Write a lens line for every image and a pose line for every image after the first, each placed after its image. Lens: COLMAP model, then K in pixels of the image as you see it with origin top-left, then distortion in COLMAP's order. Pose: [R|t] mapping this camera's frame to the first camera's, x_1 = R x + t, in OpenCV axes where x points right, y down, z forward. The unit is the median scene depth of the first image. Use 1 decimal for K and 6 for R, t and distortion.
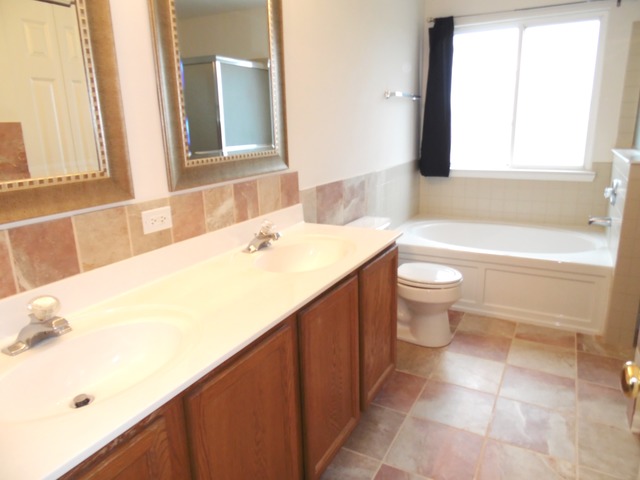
lens RADIAL K [[439.5, 0, 320.9], [0, 439.5, 235.7], [0, 0, 1]] dist [-0.003833, 0.003479]
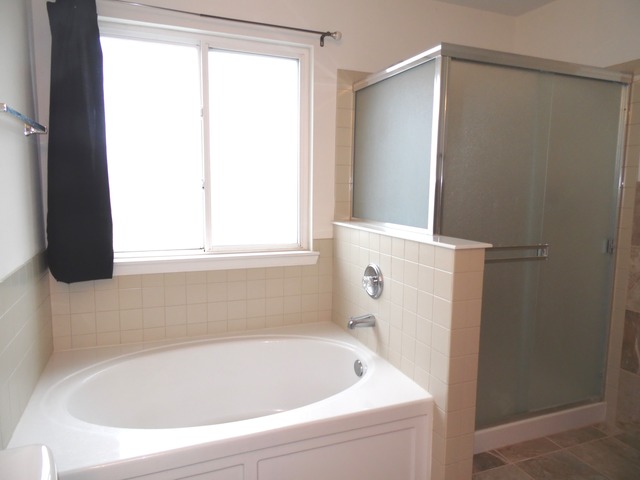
lens RADIAL K [[439.5, 0, 320.9], [0, 439.5, 235.7], [0, 0, 1]] dist [-0.003833, 0.003479]
pose [[0.630387, -0.046991, 0.774857, 0.034807], [0.171936, 0.981827, -0.080336, -0.103261], [-0.757001, 0.183869, 0.627010, 0.480904]]
